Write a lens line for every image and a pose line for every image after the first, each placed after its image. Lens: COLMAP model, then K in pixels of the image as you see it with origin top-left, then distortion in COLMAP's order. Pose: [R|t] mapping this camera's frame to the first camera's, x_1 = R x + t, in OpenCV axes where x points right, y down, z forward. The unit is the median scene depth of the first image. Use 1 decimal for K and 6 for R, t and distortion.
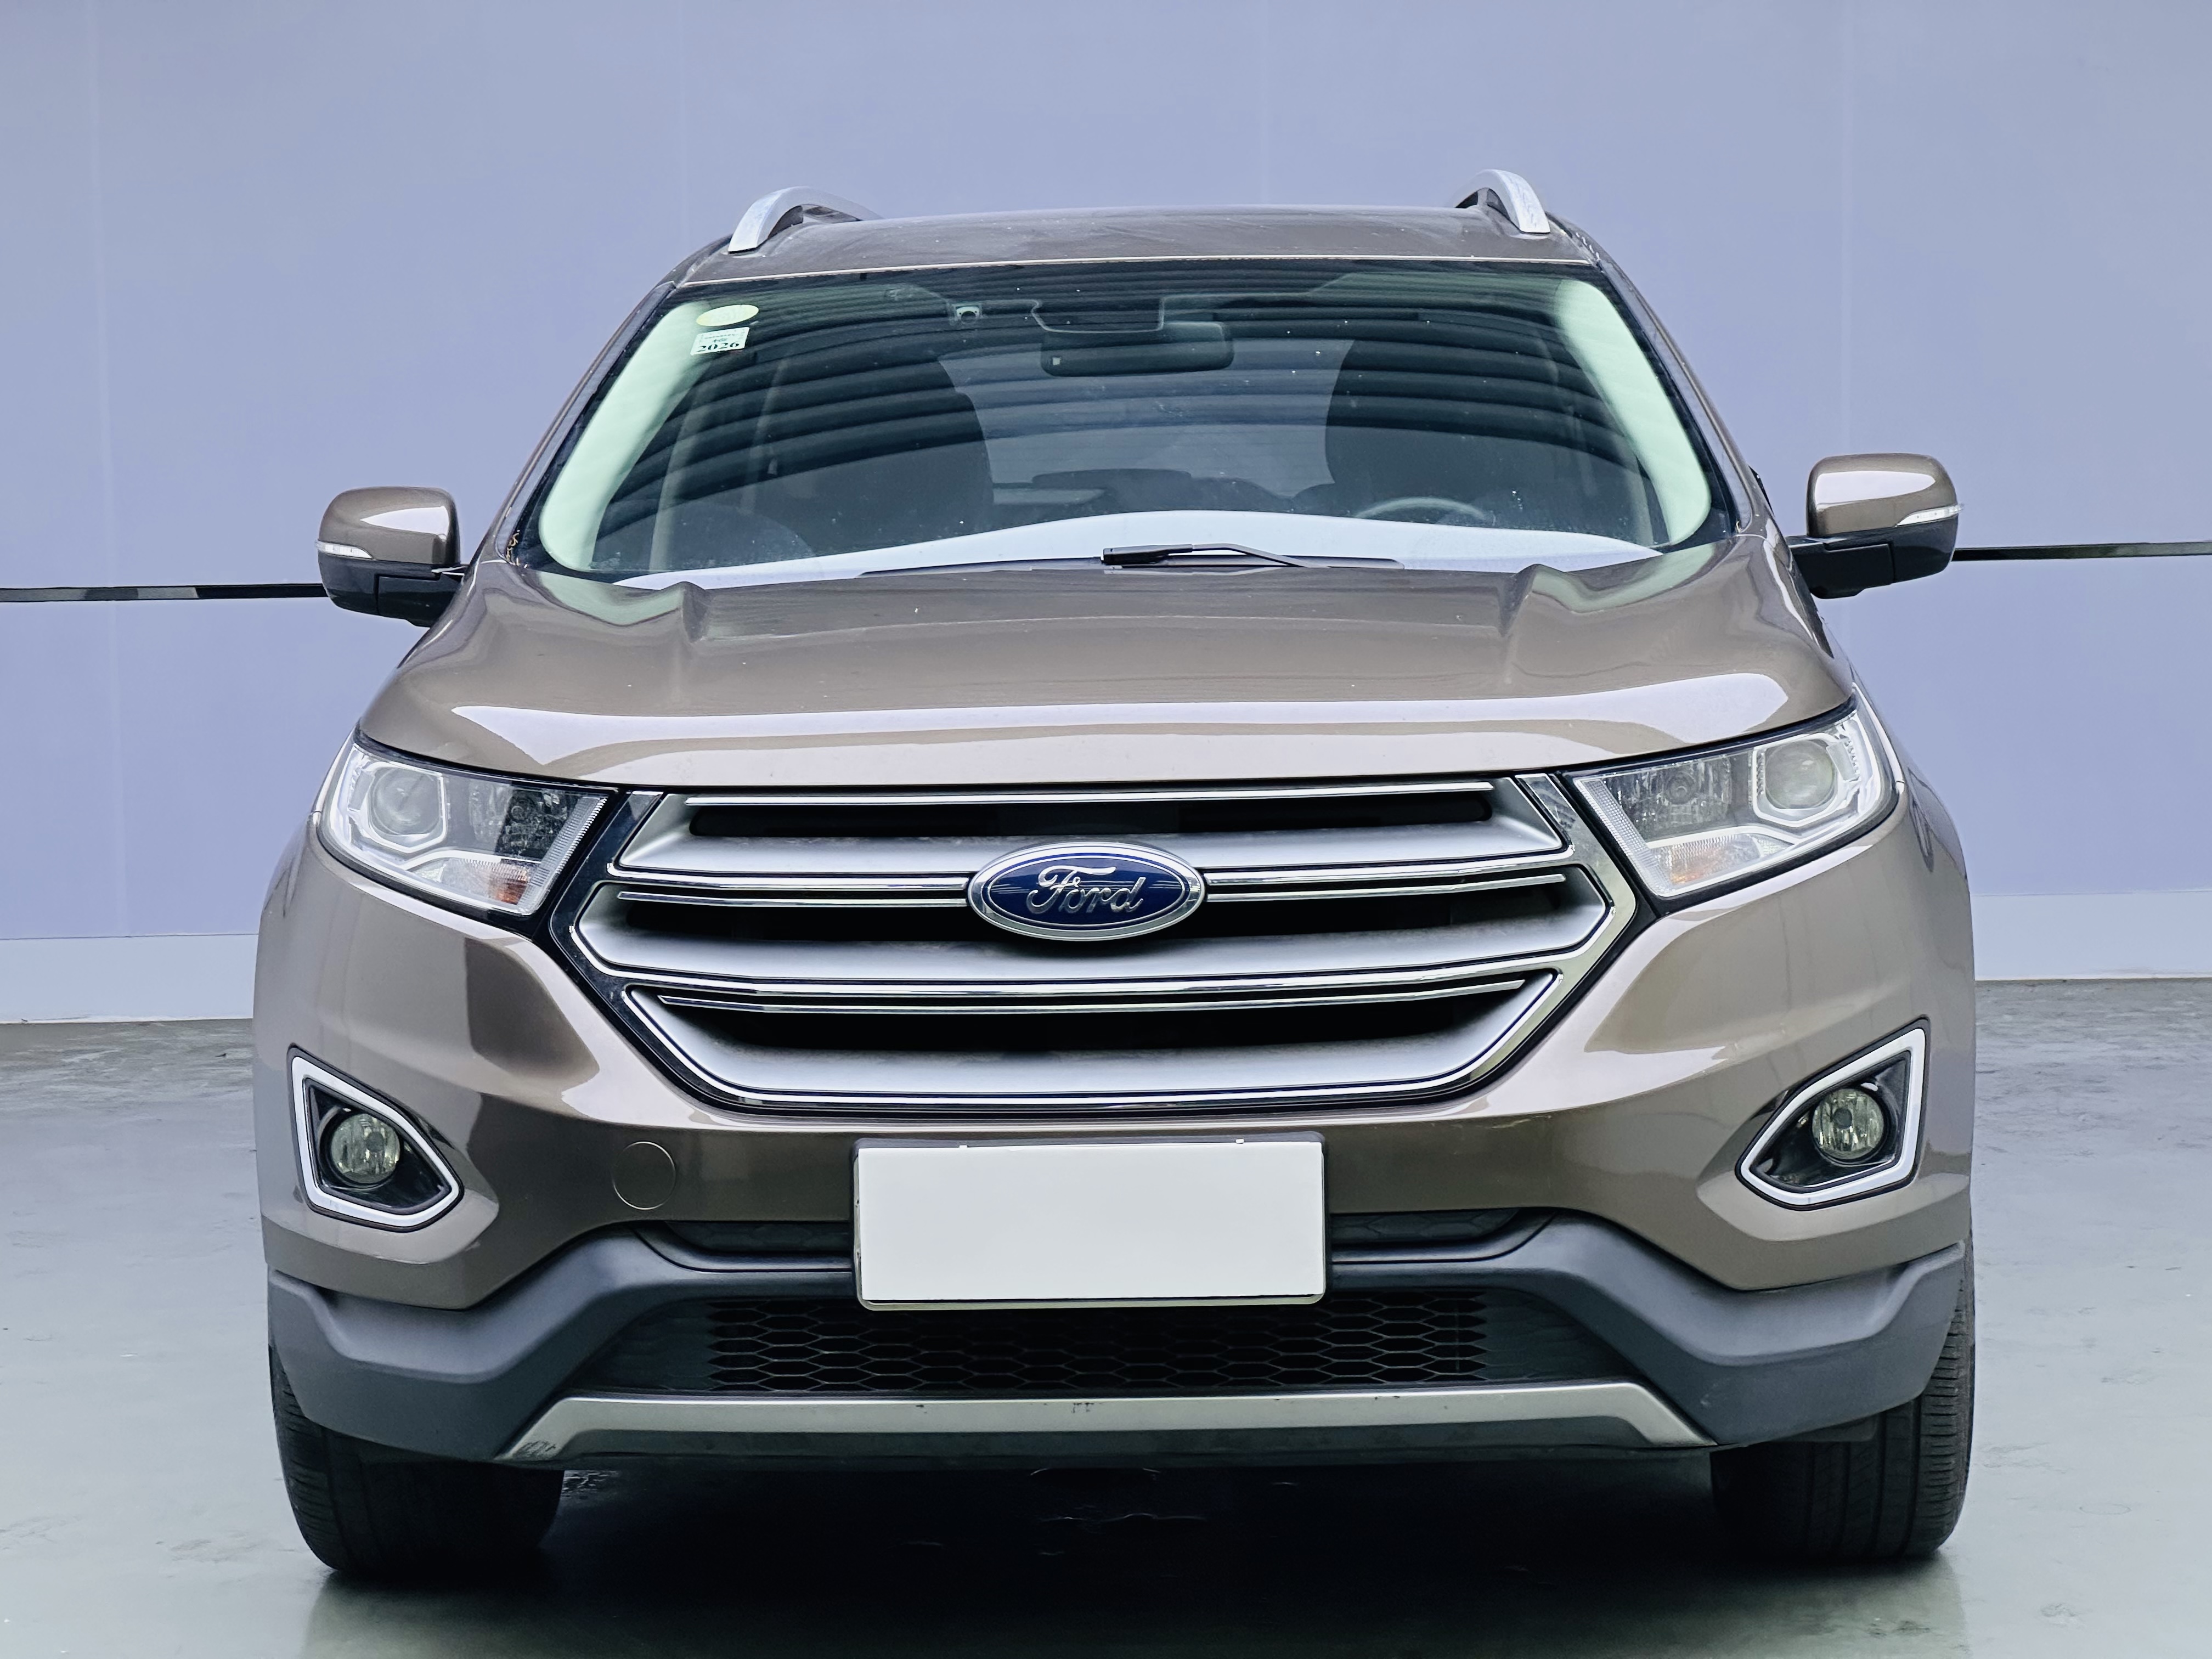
lens RADIAL K [[5137.6, 0, 1106.0], [0, 5137.6, 829.5], [0, 0, 1]] dist [0.014622, 0.090361]
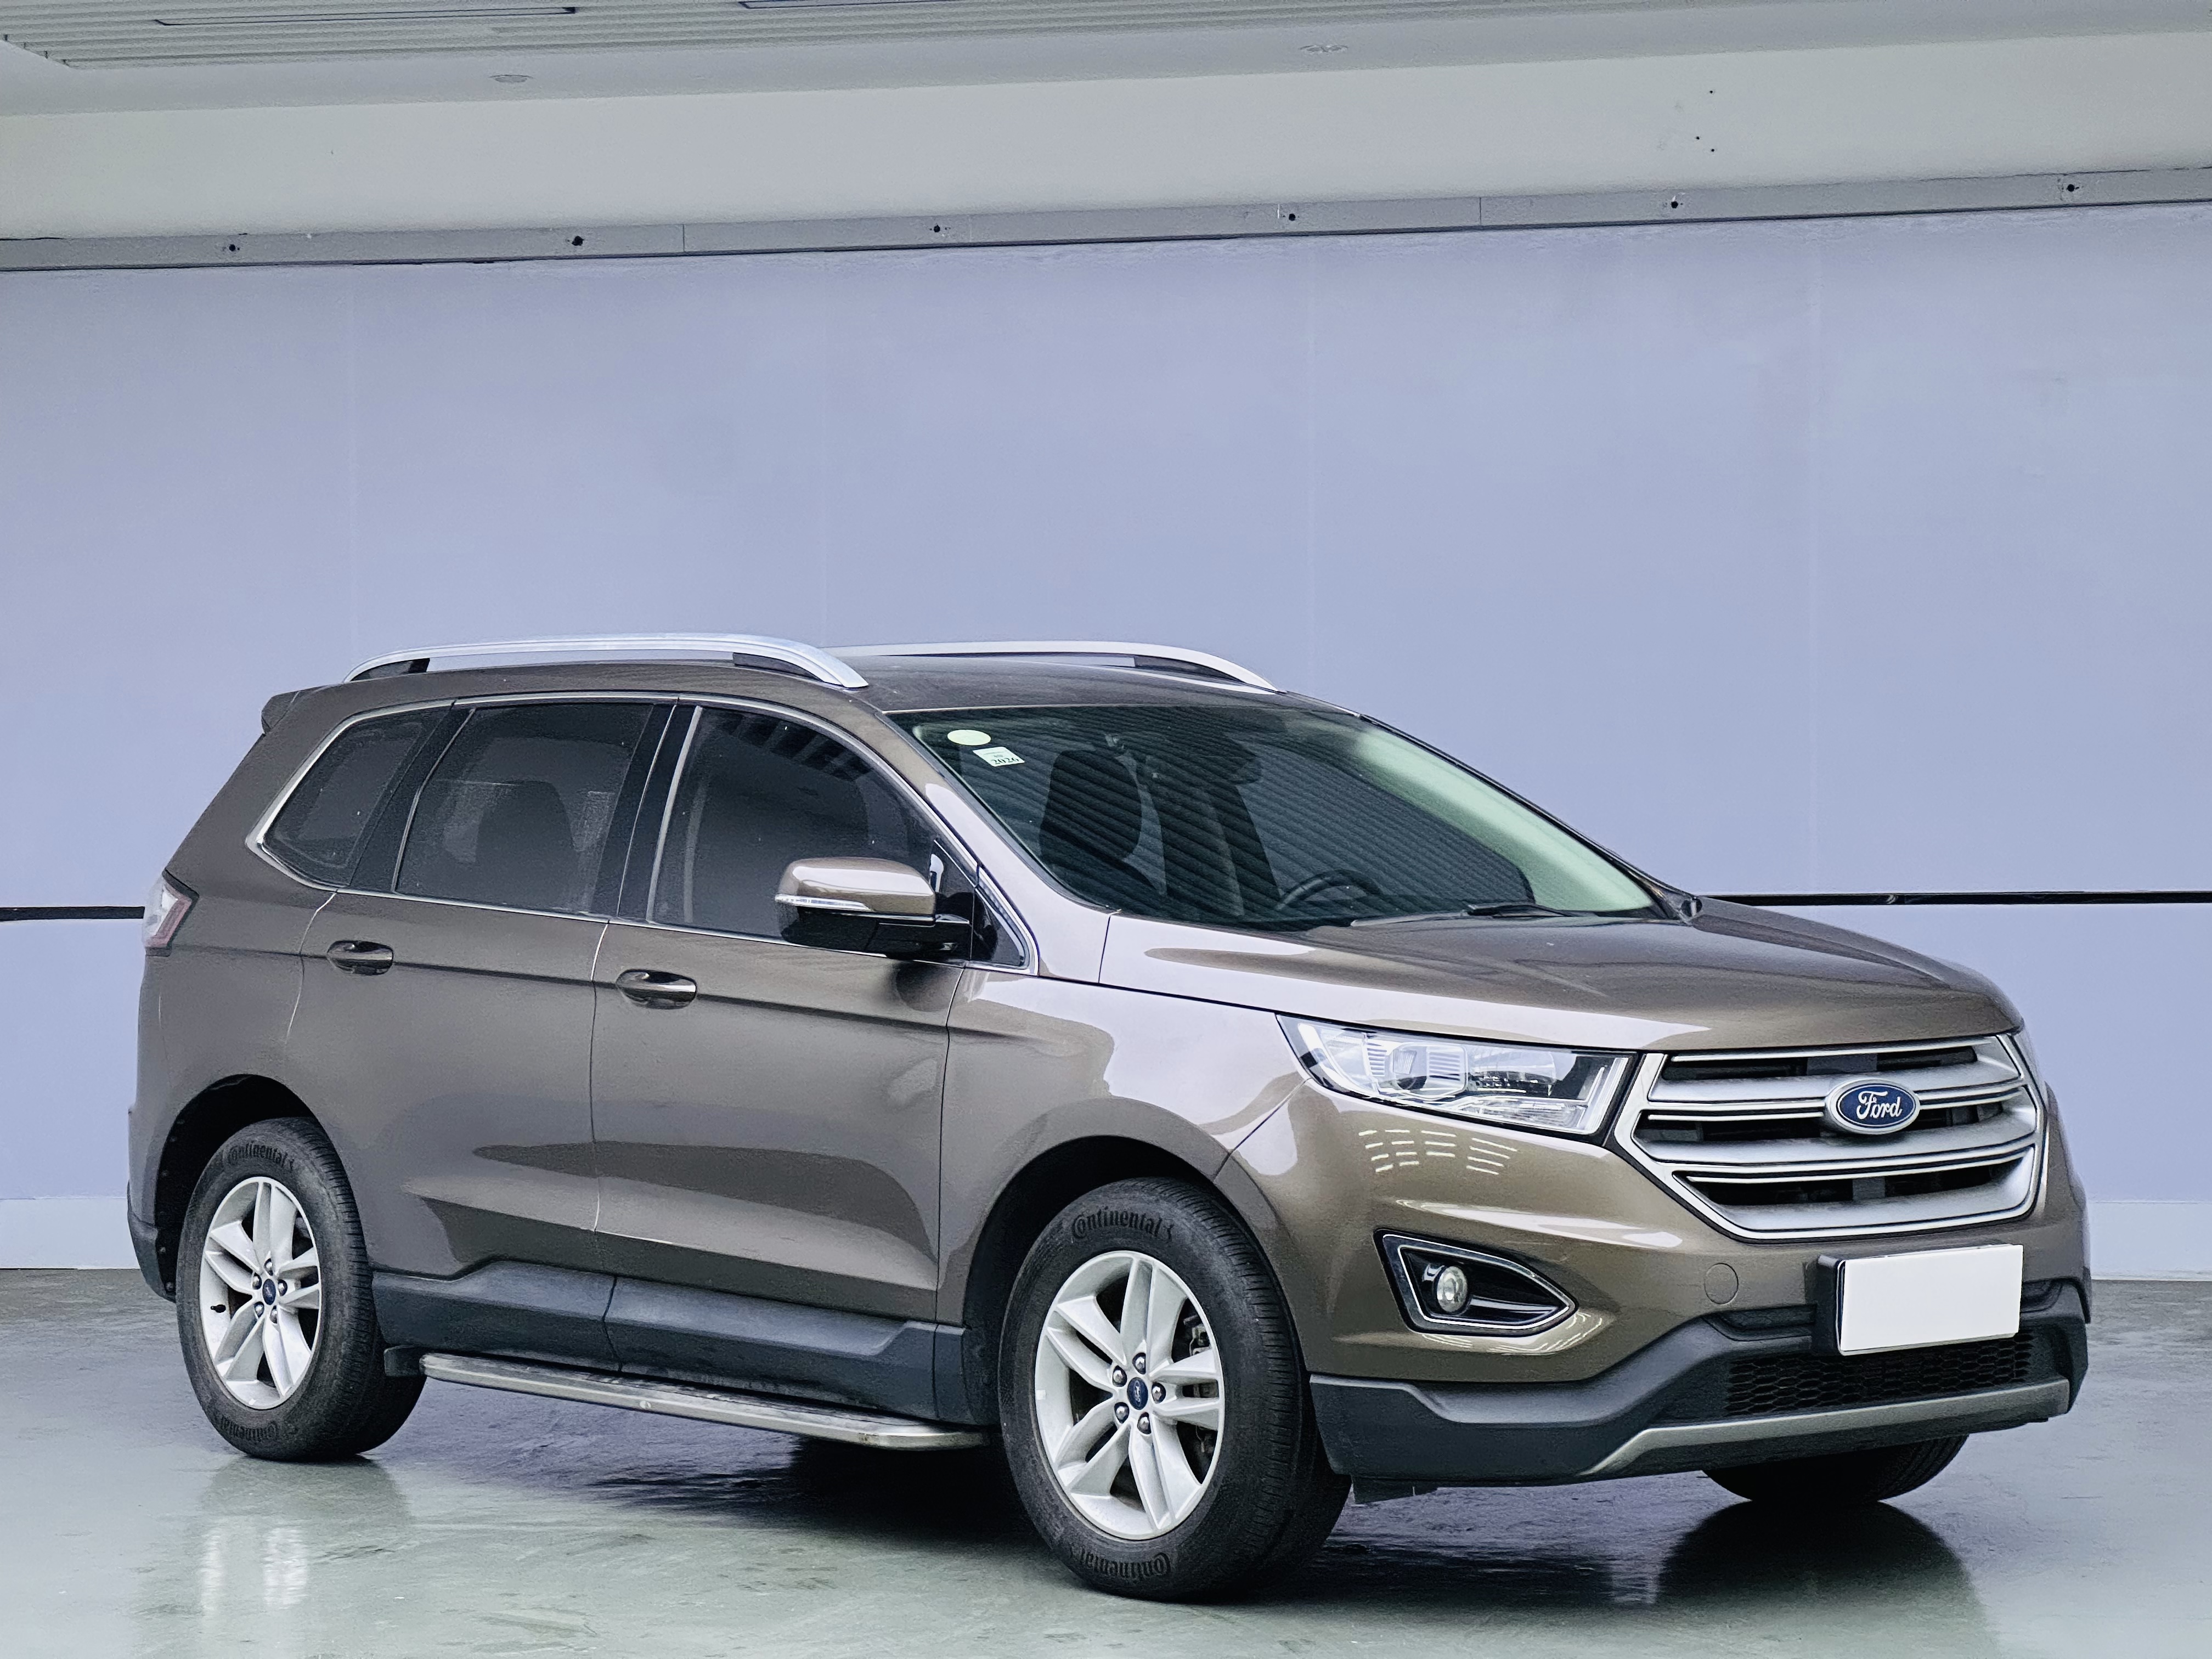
lens RADIAL K [[5137.6, 0, 1106.0], [0, 5137.6, 829.5], [0, 0, 1]] dist [0.014622, 0.090361]
pose [[0.800290, 0.000040, 0.599613, -1.218843], [0.036922, 0.998099, -0.049344, -0.004343], [-0.598475, 0.061629, 0.798767, -0.204228]]
